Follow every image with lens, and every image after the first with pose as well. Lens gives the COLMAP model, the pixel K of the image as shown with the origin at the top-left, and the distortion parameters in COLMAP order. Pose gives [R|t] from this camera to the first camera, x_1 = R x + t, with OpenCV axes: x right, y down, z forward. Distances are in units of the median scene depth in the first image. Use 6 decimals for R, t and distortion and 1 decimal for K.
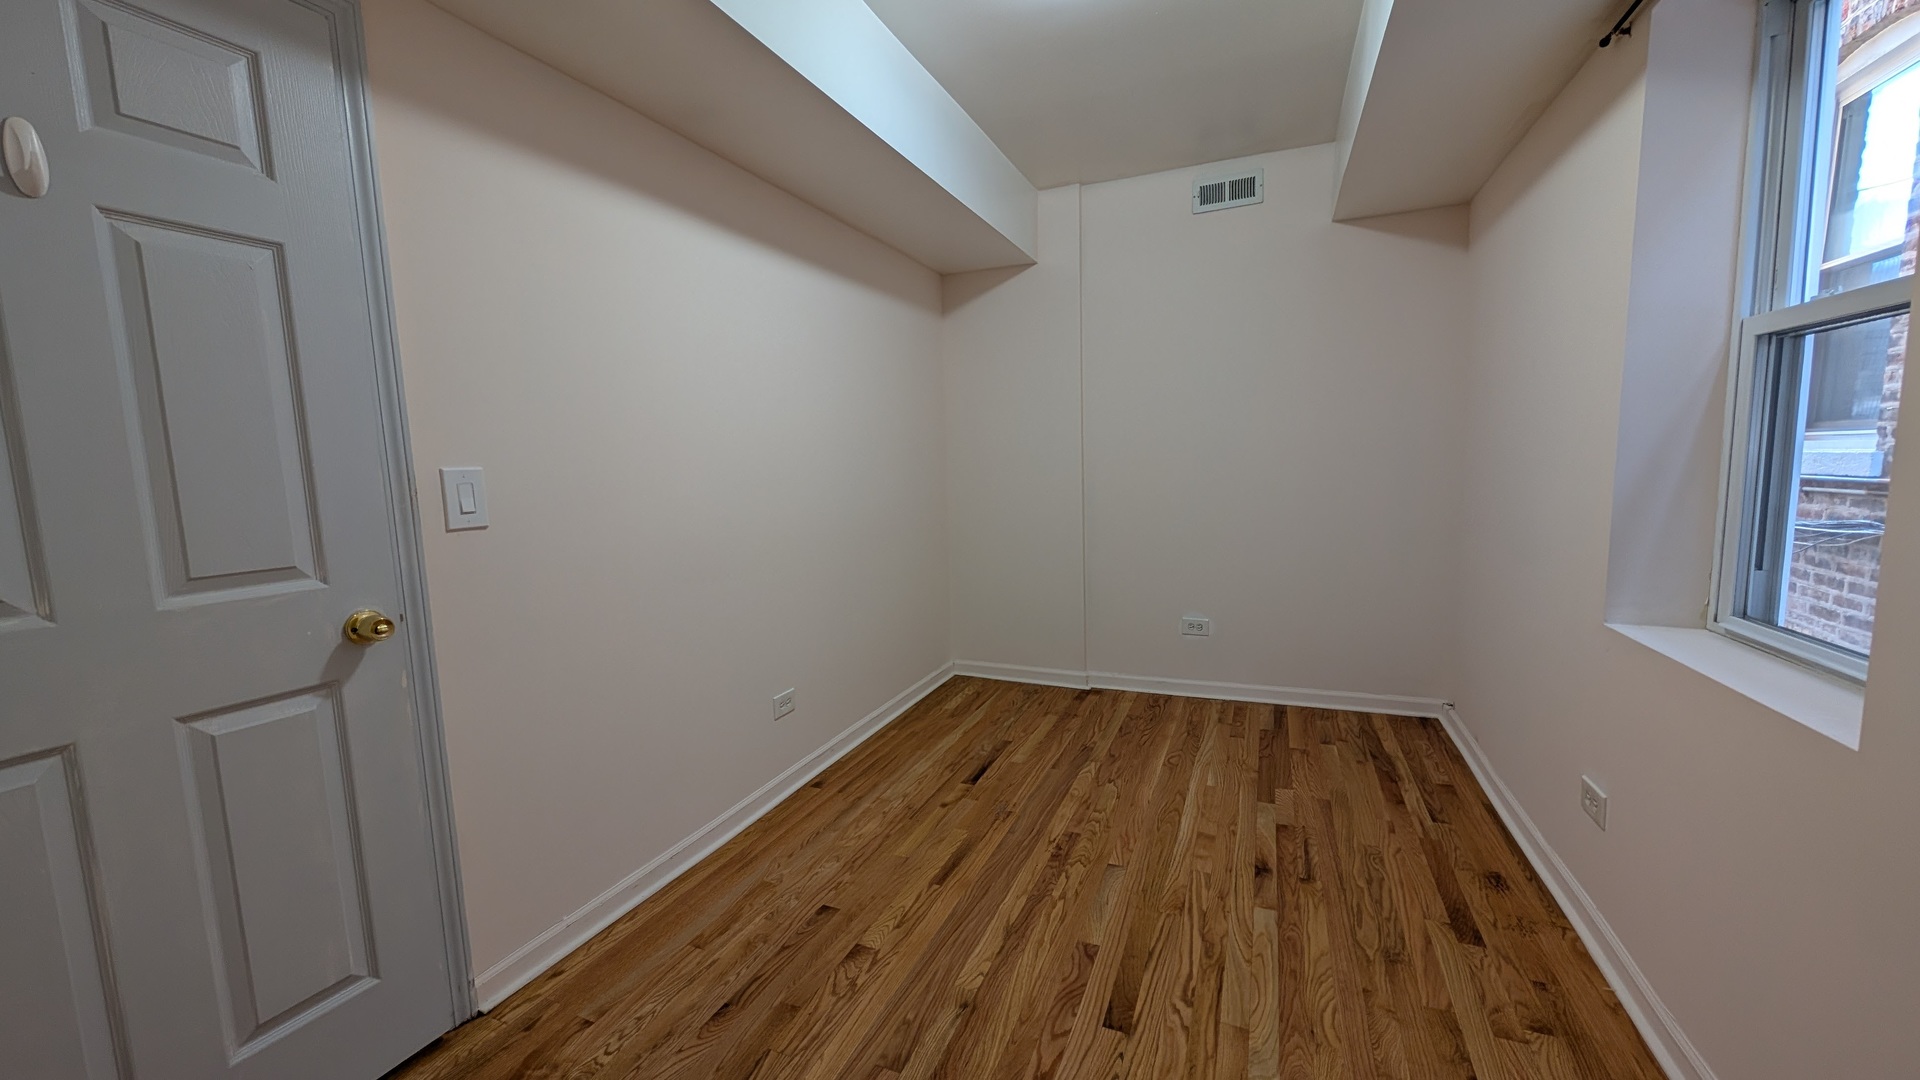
lens RADIAL K [[722.7, 0, 961.3], [0, 722.7, 536.5], [0, 0, 1]] dist [0.000445, 0.000189]
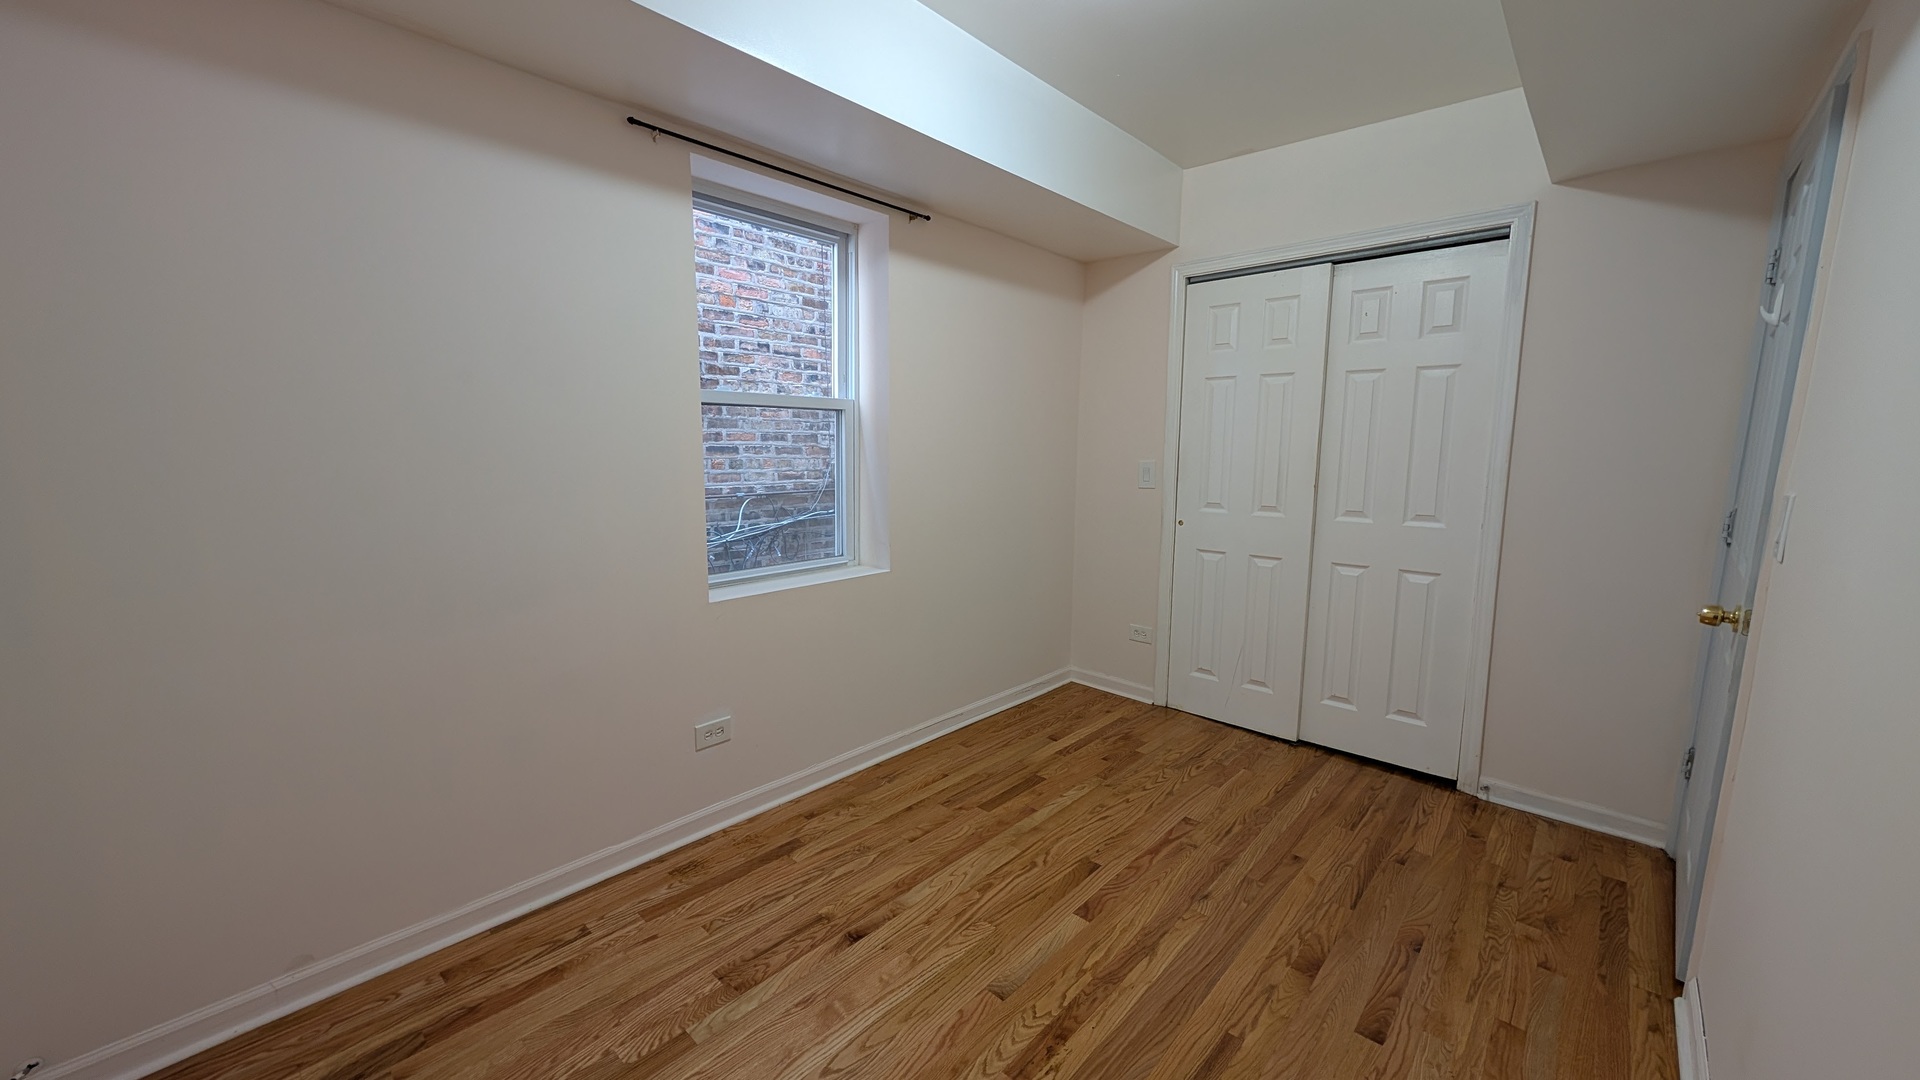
lens RADIAL K [[722.7, 0, 961.3], [0, 722.7, 536.5], [0, 0, 1]] dist [0.000445, 0.000189]
pose [[-0.943517, -0.030672, 0.329902, 0.001483], [0.047387, 0.972977, 0.225987, -0.241658], [-0.327918, 0.228856, -0.916567, 1.758208]]
